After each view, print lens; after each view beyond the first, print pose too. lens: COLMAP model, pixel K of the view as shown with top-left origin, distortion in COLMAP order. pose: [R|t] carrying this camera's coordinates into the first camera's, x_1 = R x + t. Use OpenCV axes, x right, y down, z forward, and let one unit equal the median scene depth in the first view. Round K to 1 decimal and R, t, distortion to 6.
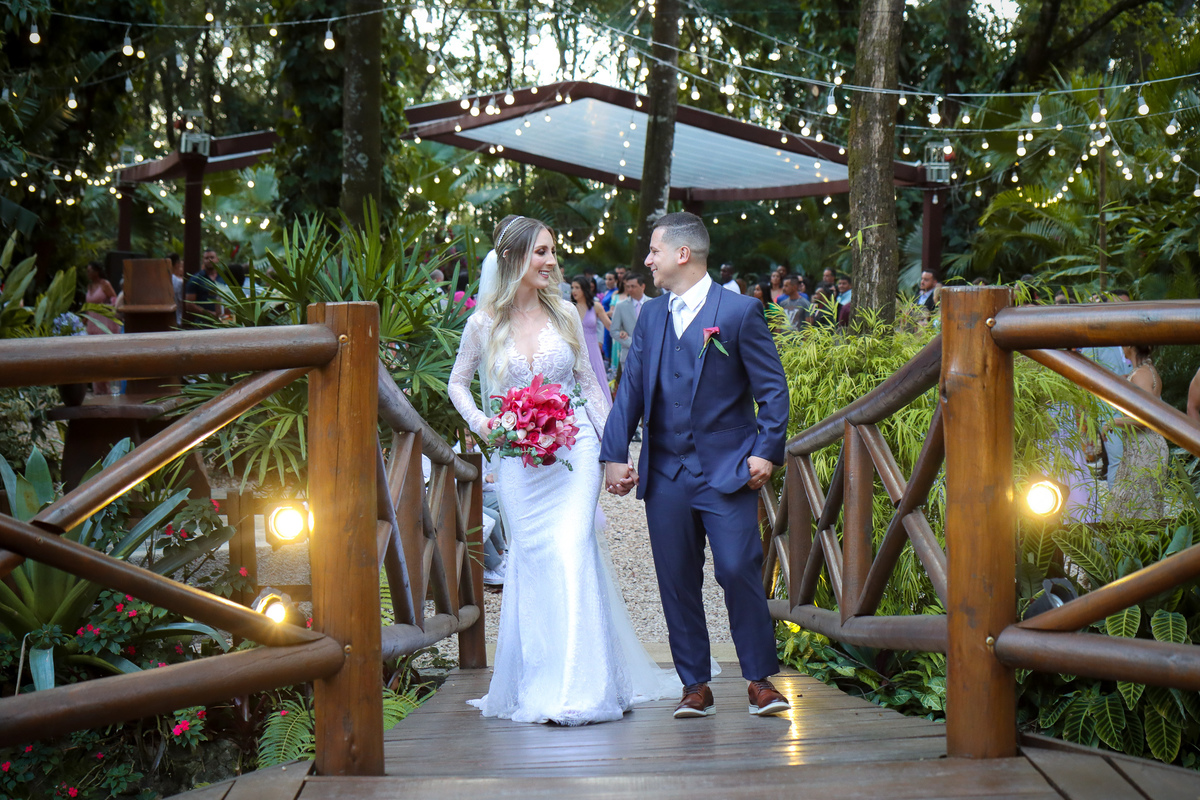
lens RADIAL K [[2014.4, 0, 602.7], [0, 2014.4, 421.9], [0, 0, 1]] dist [-0.217451, 0.092810]
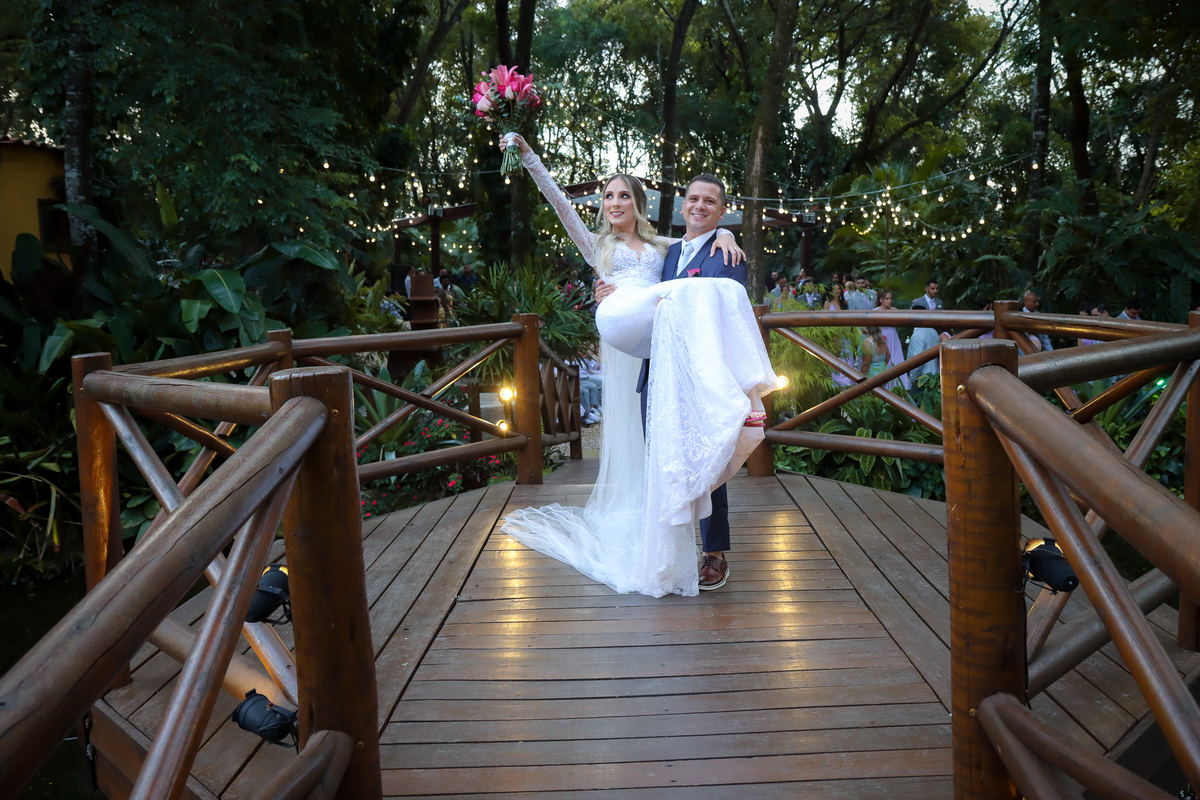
lens RADIAL K [[1108.0, 0, 600.1], [0, 1108.0, 394.9], [0, 0, 1]] dist [-0.011385, -0.023734]
pose [[0.998960, -0.011079, -0.044232, 0.013040], [0.013151, 0.998815, 0.046848, -0.005968], [0.043661, -0.047381, 0.997922, -0.174839]]
